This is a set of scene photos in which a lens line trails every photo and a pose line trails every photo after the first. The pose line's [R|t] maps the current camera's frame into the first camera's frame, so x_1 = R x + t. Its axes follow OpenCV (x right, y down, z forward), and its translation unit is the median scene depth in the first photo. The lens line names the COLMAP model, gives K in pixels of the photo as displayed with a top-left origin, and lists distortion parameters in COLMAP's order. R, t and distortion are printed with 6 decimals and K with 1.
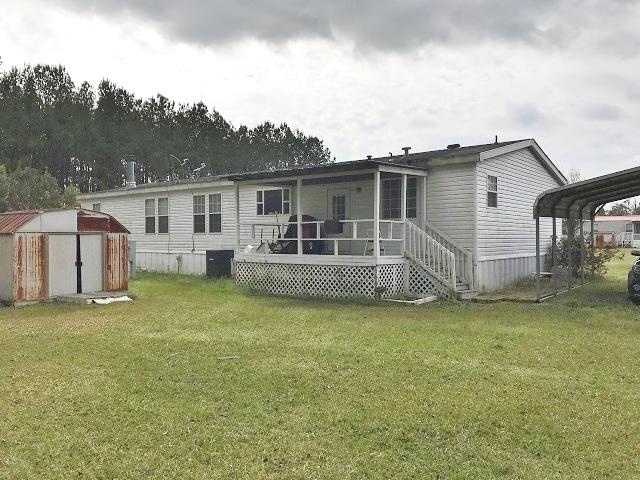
lens RADIAL K [[523.8, 0, 322.5], [0, 523.8, 239.3], [0, 0, 1]] dist [0.002833, 0.012551]
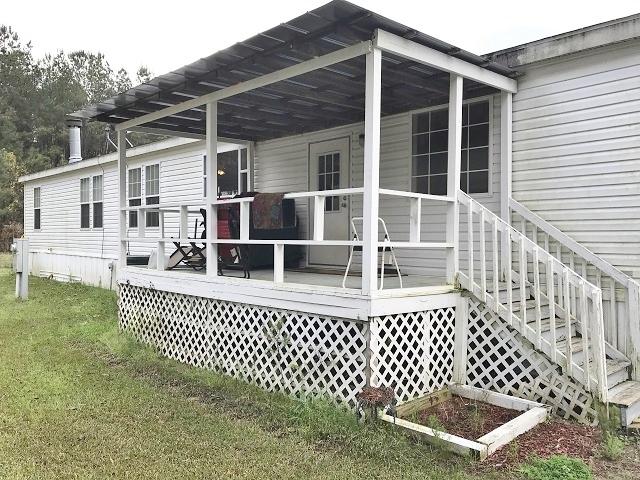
lens RADIAL K [[523.8, 0, 318.3], [0, 523.8, 230.4], [0, 0, 1]] dist [0.002833, 0.012551]
pose [[0.991568, 0.007173, -0.129390, 0.103797], [-0.008872, 0.999882, -0.012565, -0.004135], [0.129284, 0.013607, 0.991514, 0.590798]]
